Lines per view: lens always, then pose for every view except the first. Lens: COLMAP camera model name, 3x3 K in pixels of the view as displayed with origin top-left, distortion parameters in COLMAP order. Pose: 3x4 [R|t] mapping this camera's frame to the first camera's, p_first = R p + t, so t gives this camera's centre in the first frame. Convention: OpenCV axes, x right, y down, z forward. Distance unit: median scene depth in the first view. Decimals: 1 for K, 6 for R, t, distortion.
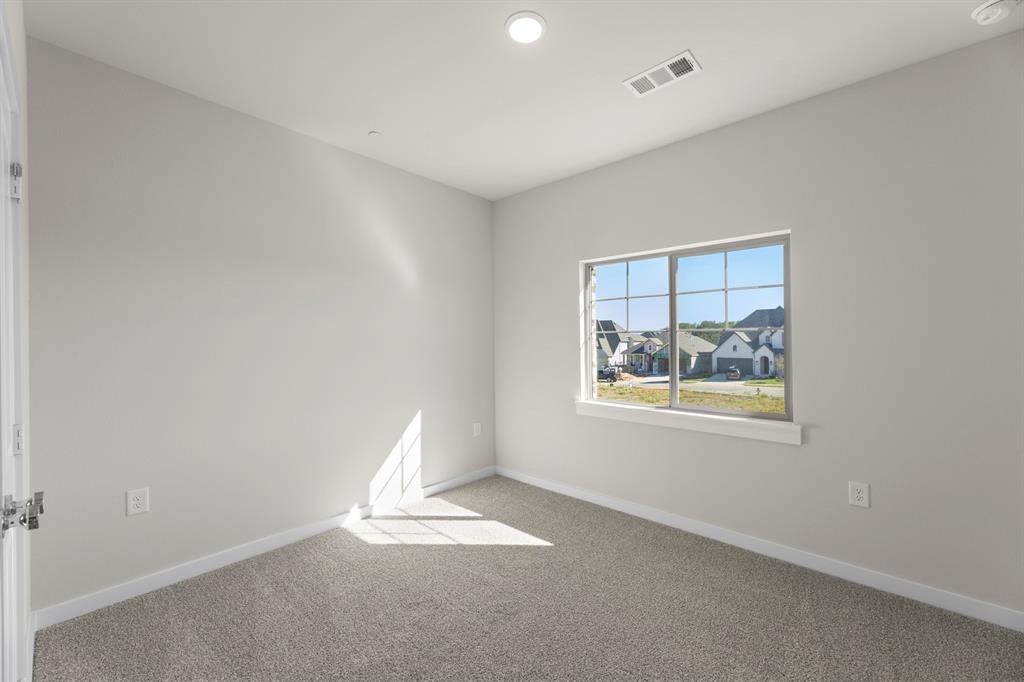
lens RADIAL K [[407.2, 0, 512.0], [0, 407.2, 341.0], [0, 0, 1]] dist [-0.002097, -0.000211]
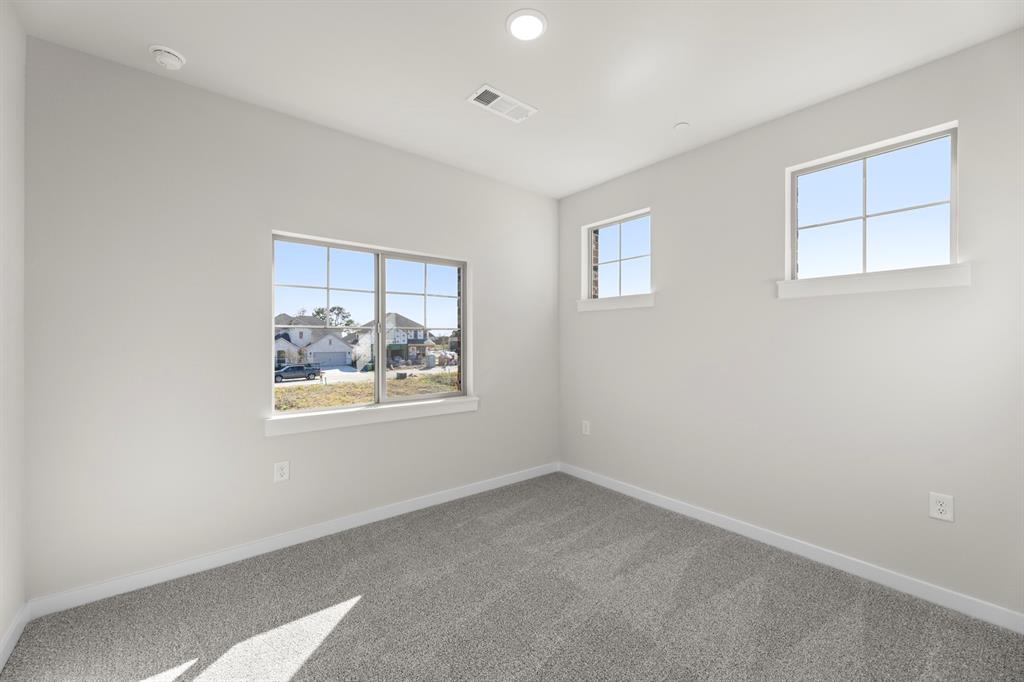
lens RADIAL K [[407.2, 0, 512.0], [0, 407.2, 341.0], [0, 0, 1]] dist [-0.002097, -0.000211]
pose [[0.140118, 0.000366, 0.990135, -0.561780], [-0.006053, 0.999982, 0.000487, 0.006361], [-0.990116, -0.006062, 0.140117, 0.531882]]
